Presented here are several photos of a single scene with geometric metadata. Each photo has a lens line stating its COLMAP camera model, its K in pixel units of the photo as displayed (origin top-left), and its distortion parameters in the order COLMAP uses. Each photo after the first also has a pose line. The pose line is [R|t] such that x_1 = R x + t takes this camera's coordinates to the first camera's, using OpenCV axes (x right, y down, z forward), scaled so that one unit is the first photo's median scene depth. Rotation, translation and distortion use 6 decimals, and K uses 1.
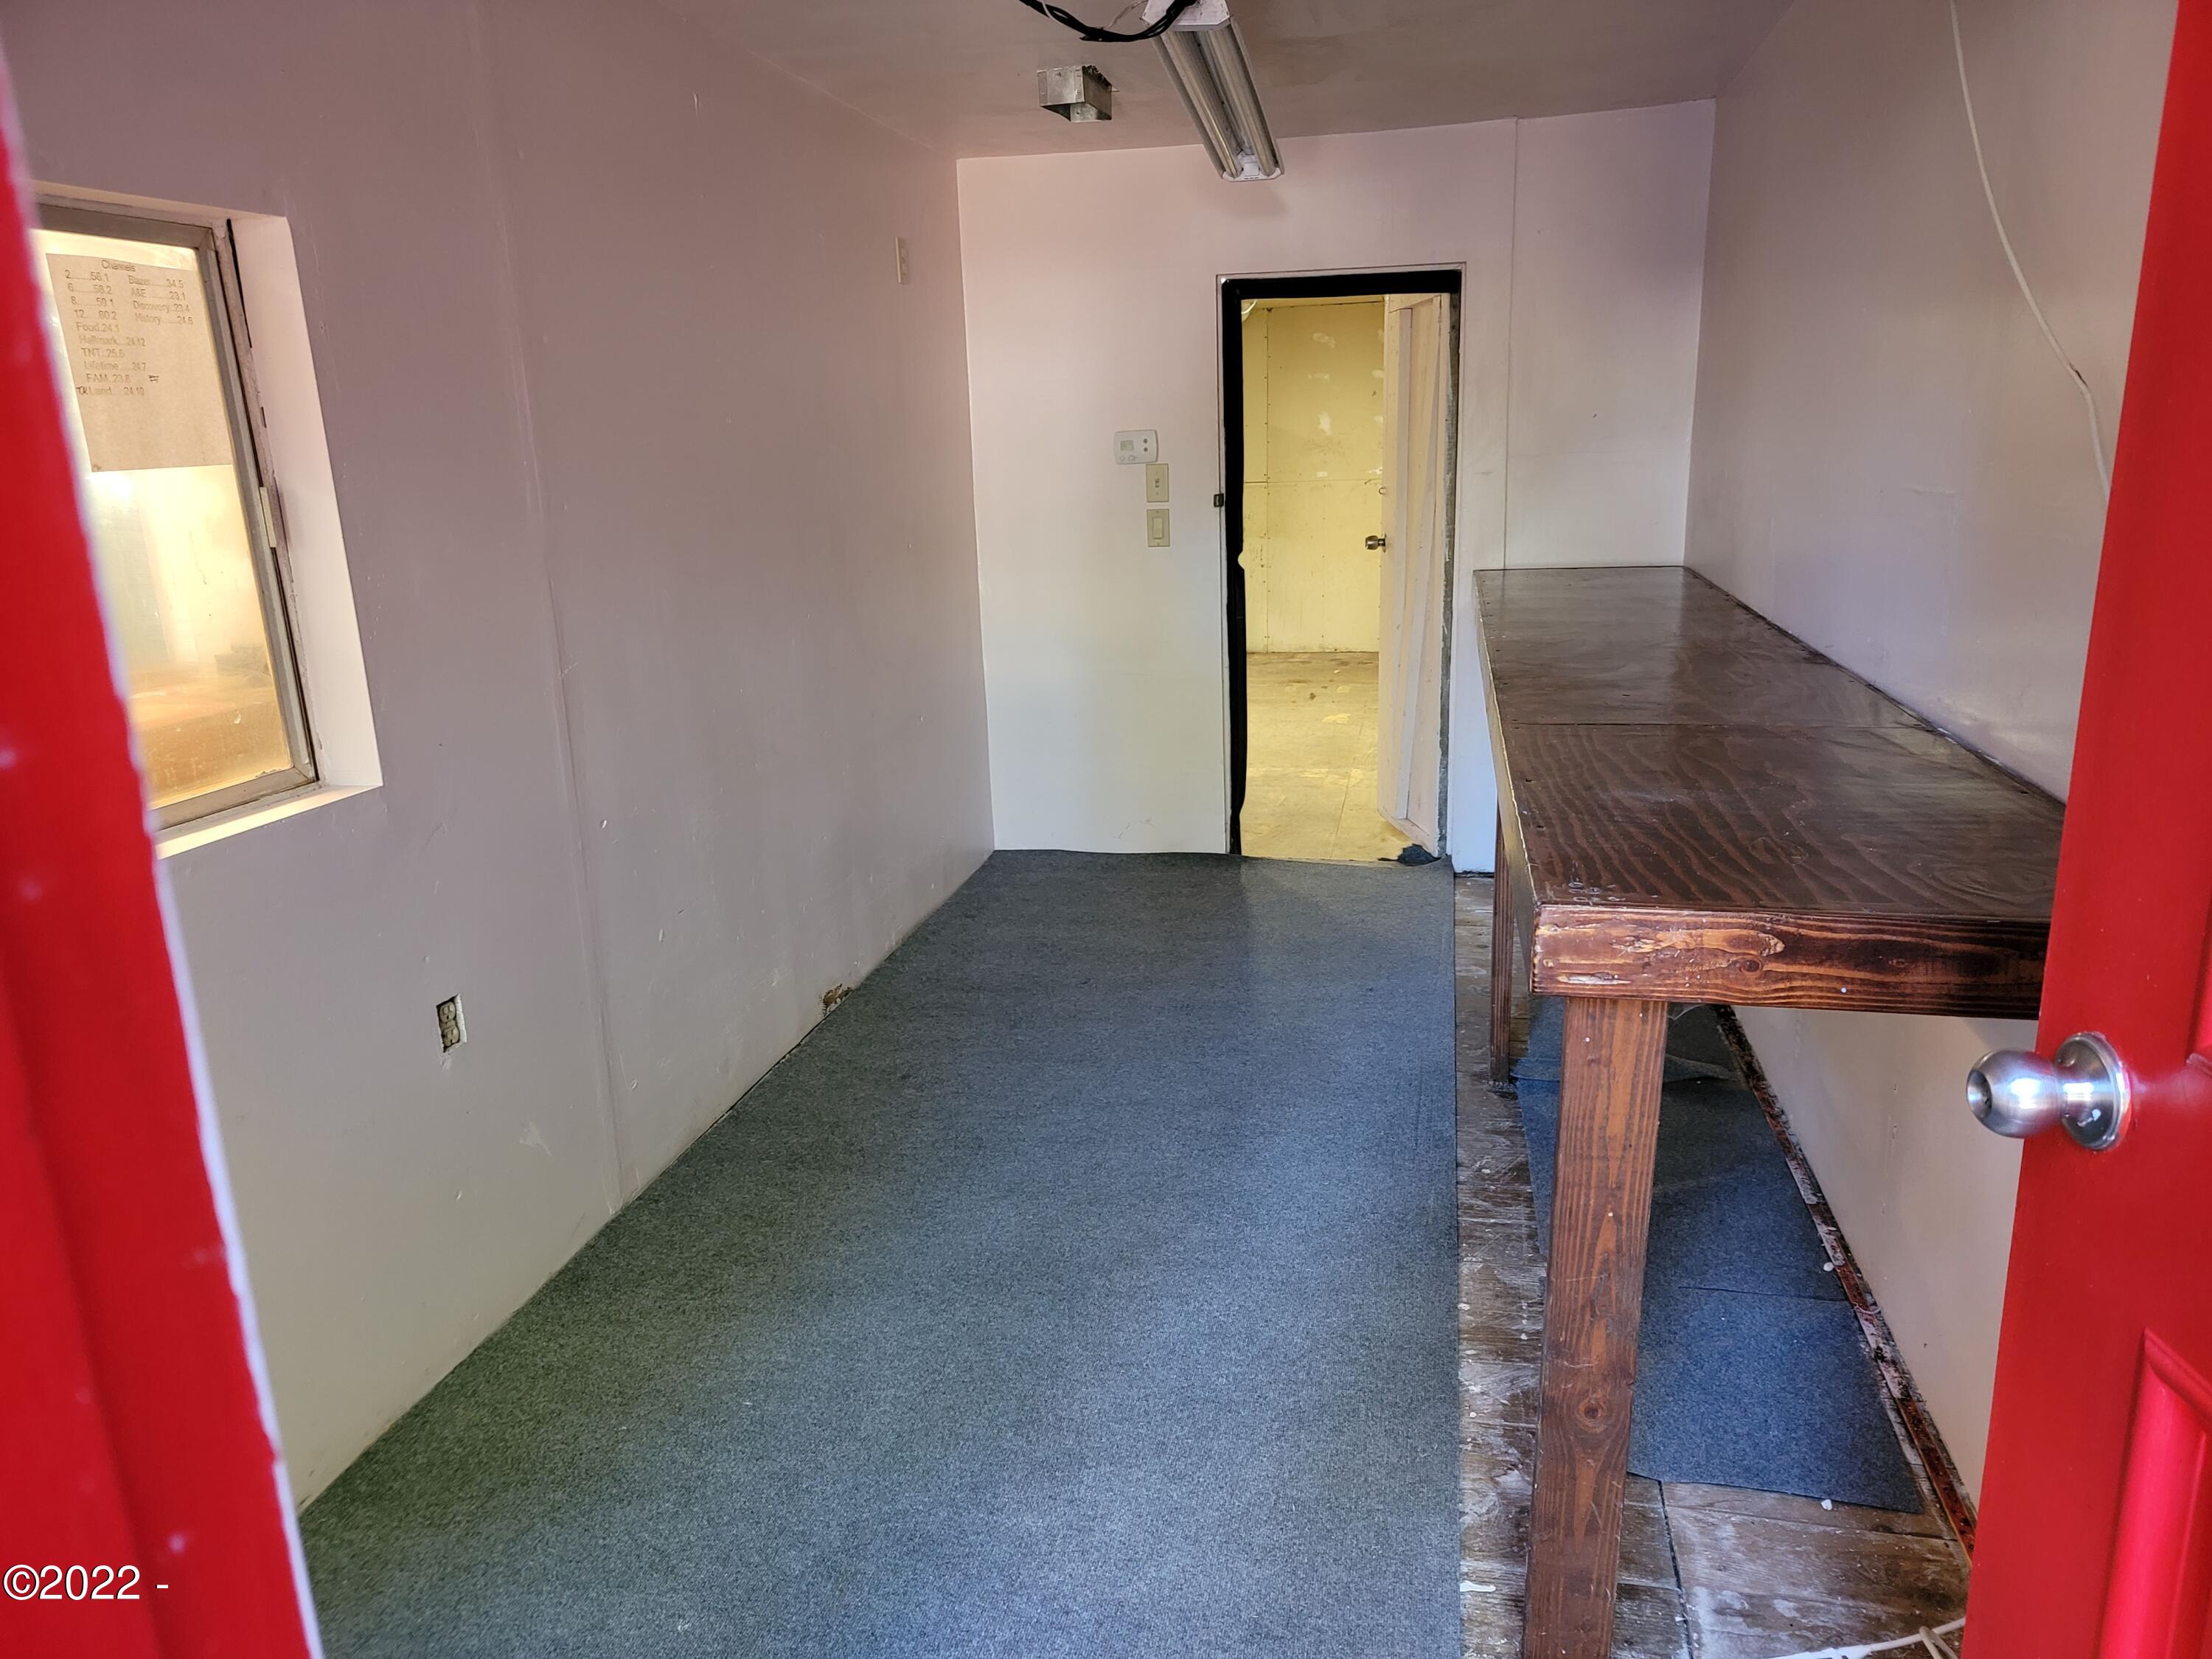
lens RADIAL K [[1510.9, 0, 1121.7], [0, 1510.9, 814.6], [0, 0, 1]] dist [0.078226, -0.065607]
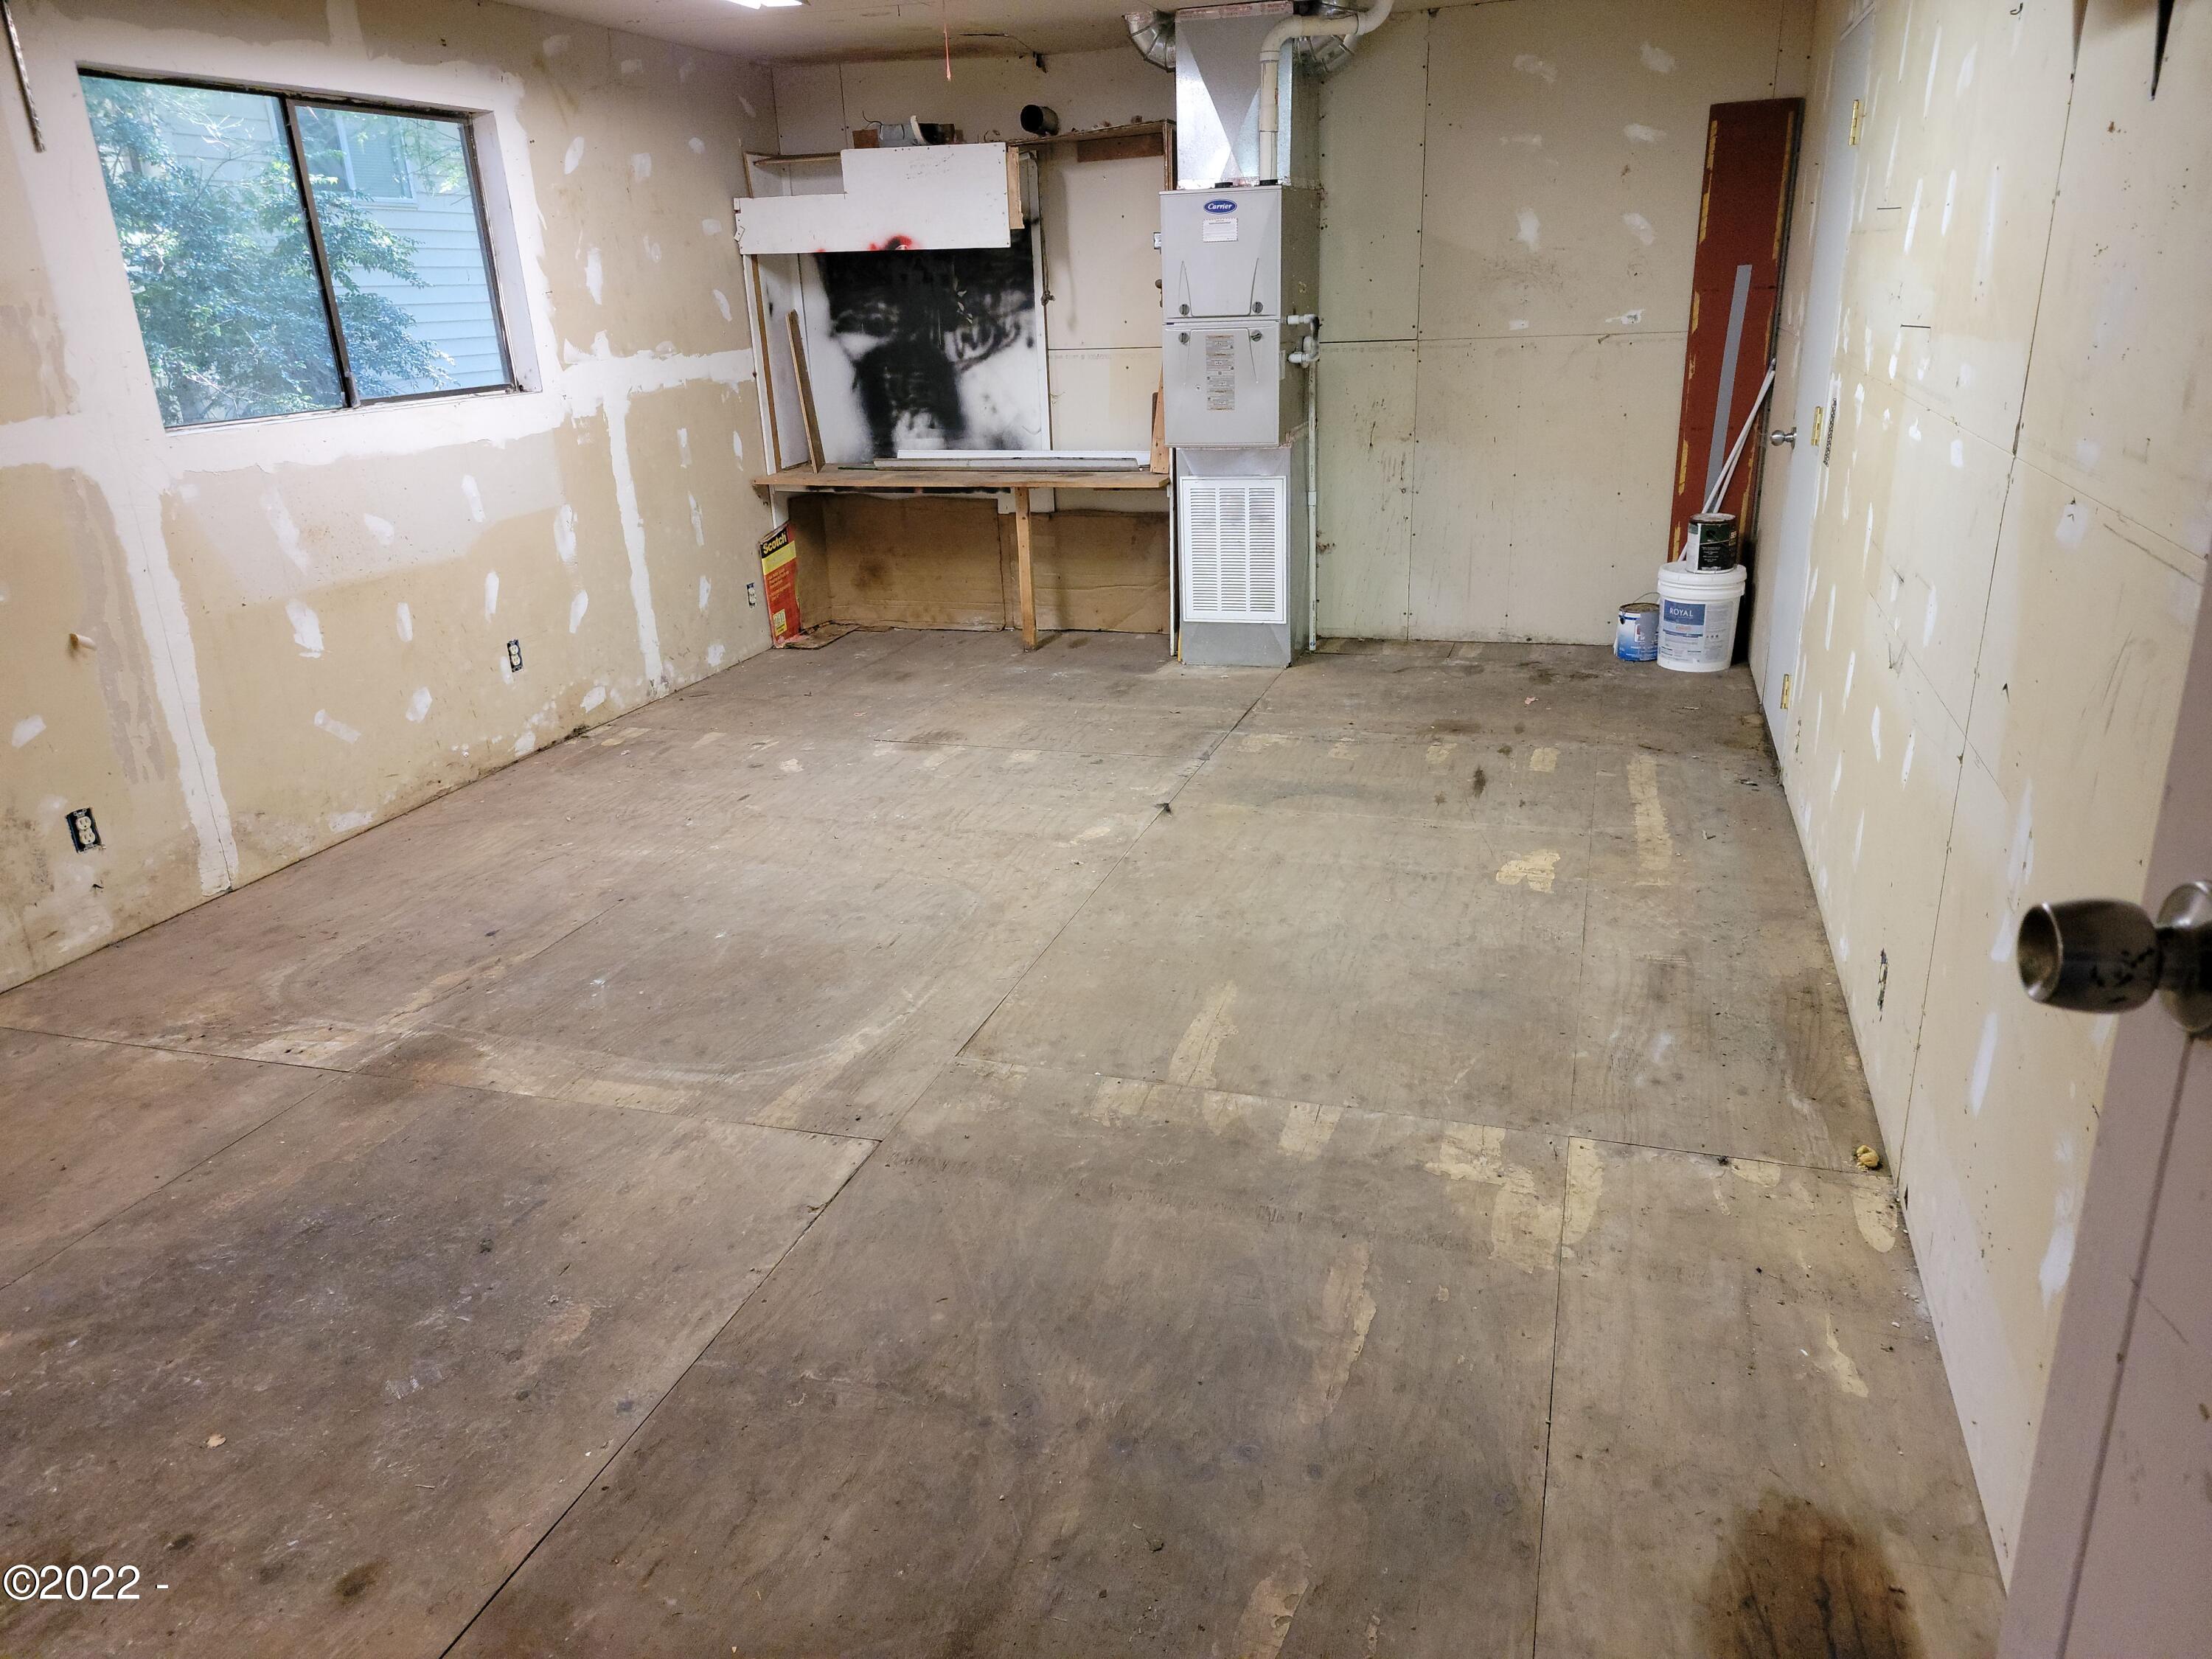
lens RADIAL K [[1510.9, 0, 1121.7], [0, 1510.9, 814.6], [0, 0, 1]] dist [0.078226, -0.065607]
pose [[0.993585, 0.028578, -0.109414, 0.059928], [-0.018467, 0.995557, 0.092333, -0.104879], [0.111566, -0.089721, 0.989699, 0.460408]]
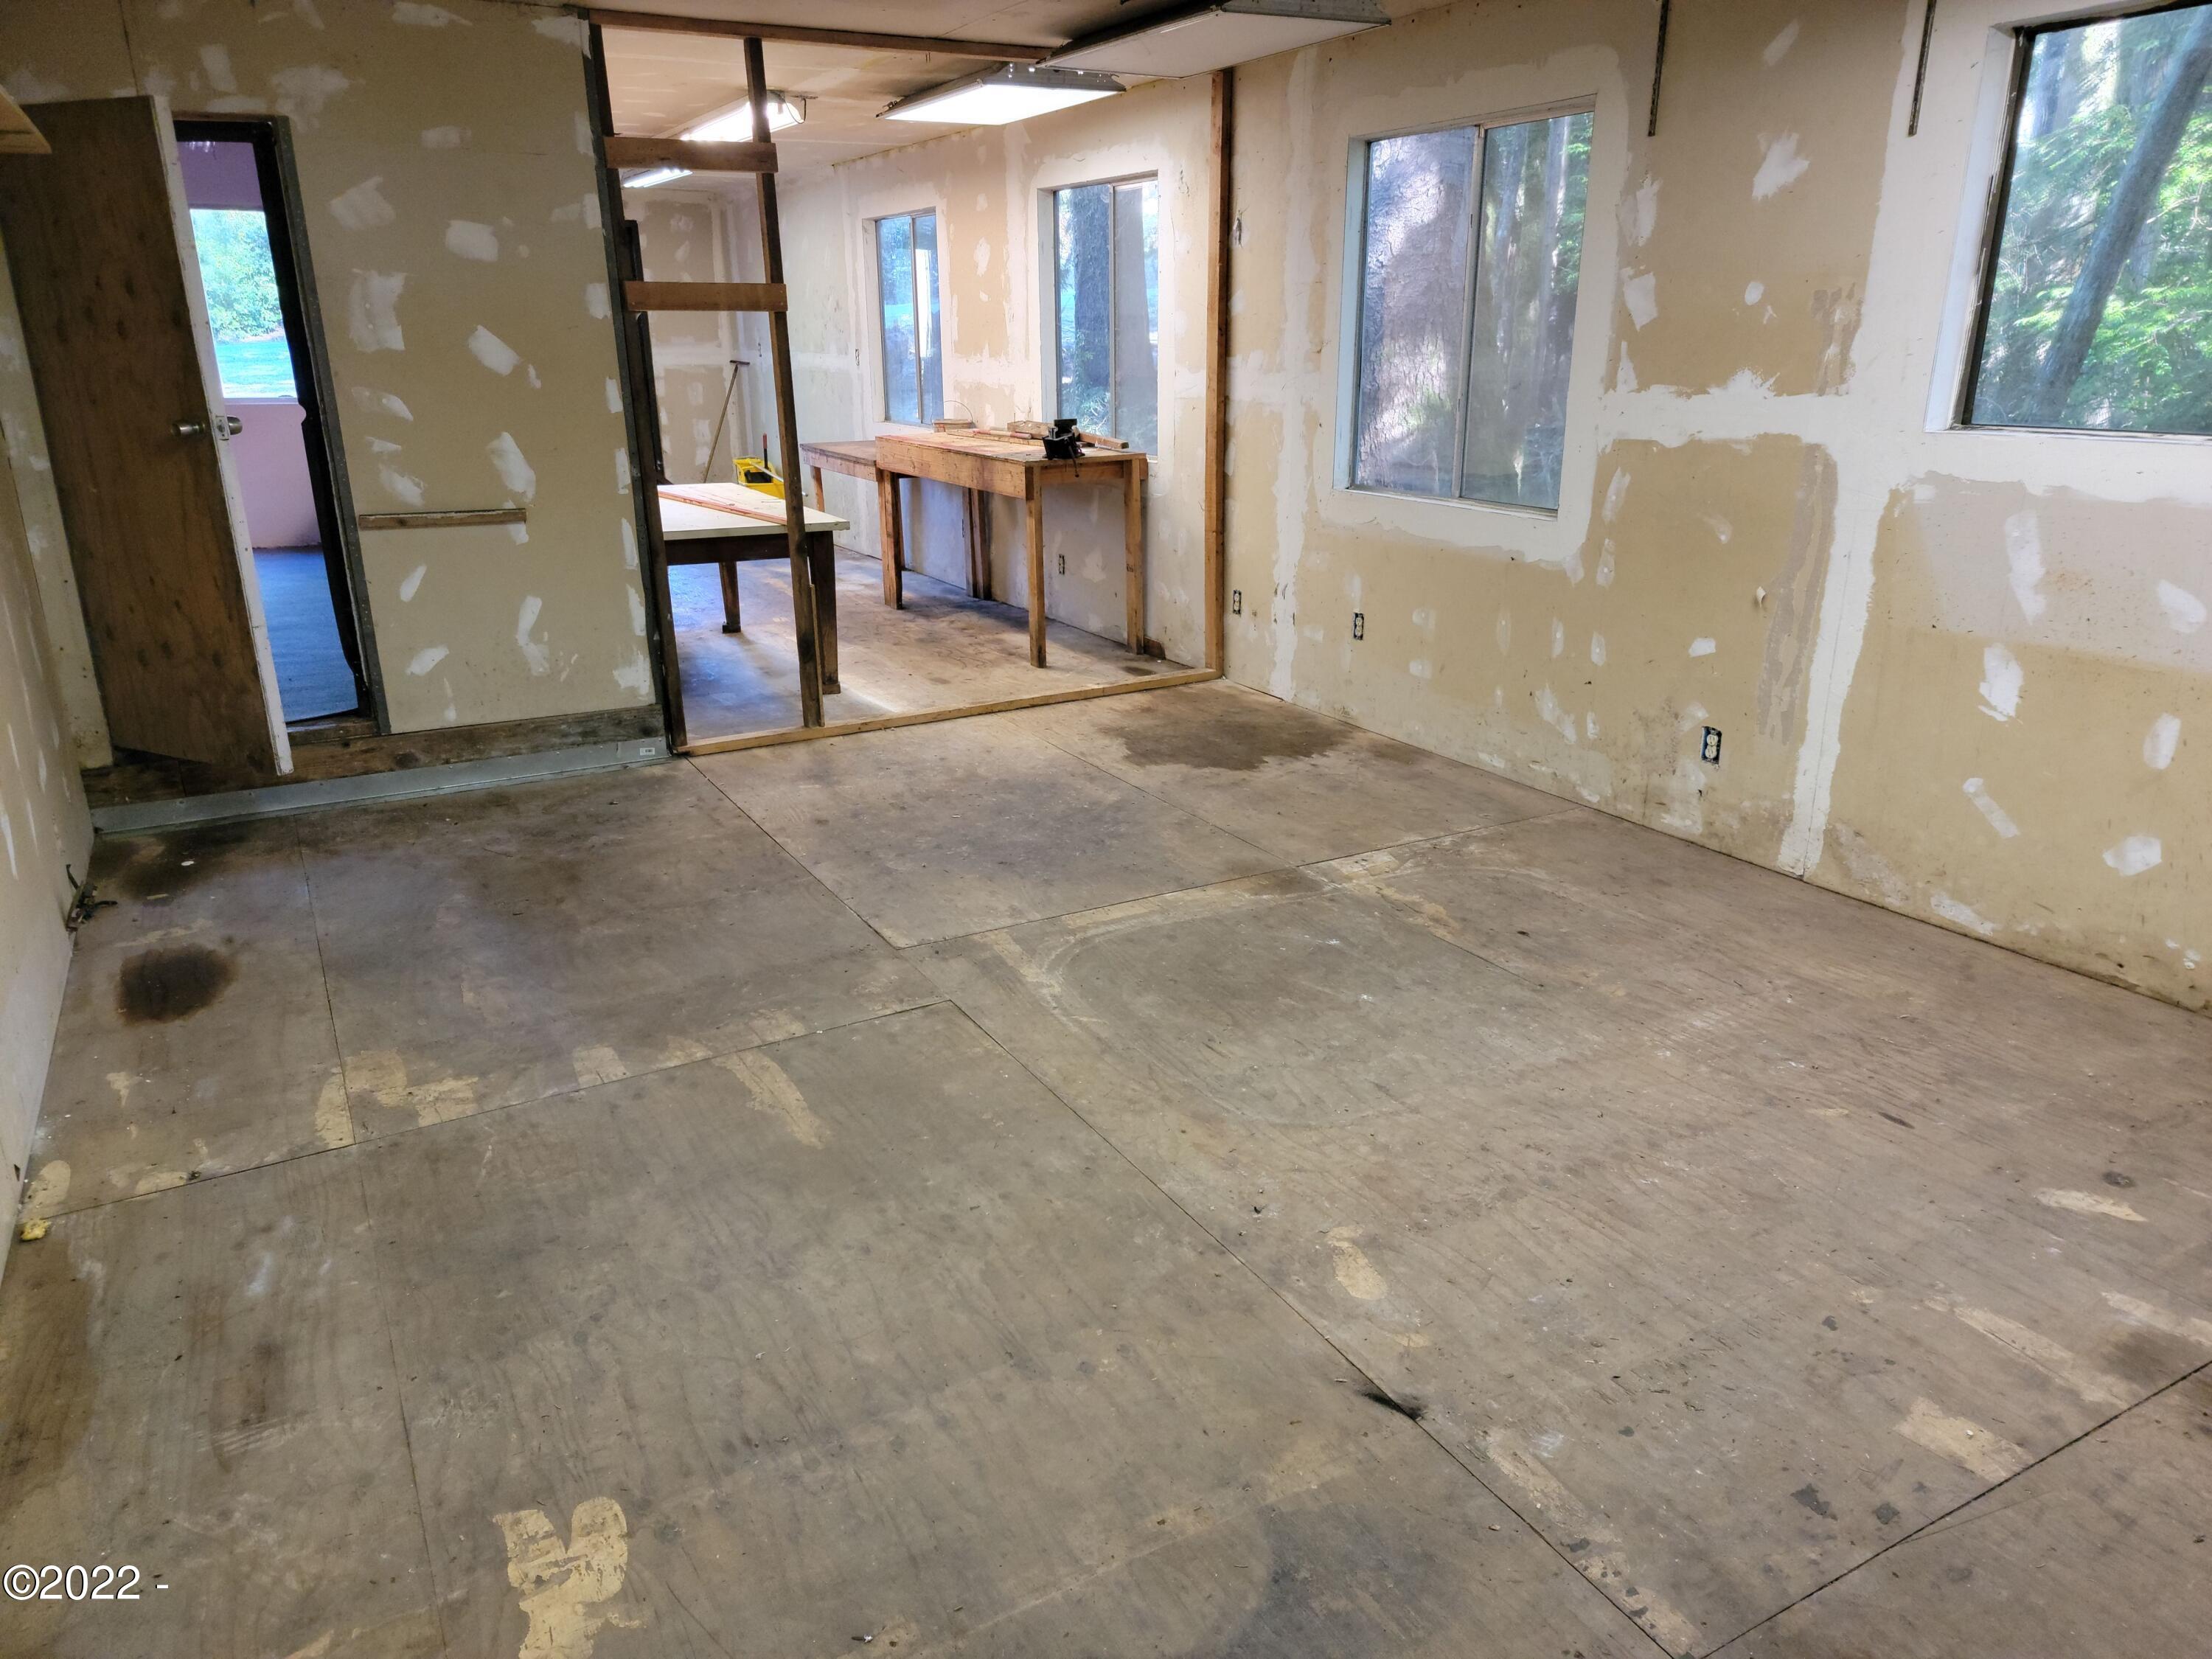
lens RADIAL K [[1510.9, 0, 1121.7], [0, 1510.9, 814.6], [0, 0, 1]] dist [0.078226, -0.065607]
pose [[-0.755867, 0.234237, -0.611390, 0.166032], [-0.132864, 0.859505, 0.493557, -0.239405], [0.641102, 0.454295, -0.618549, 0.985146]]
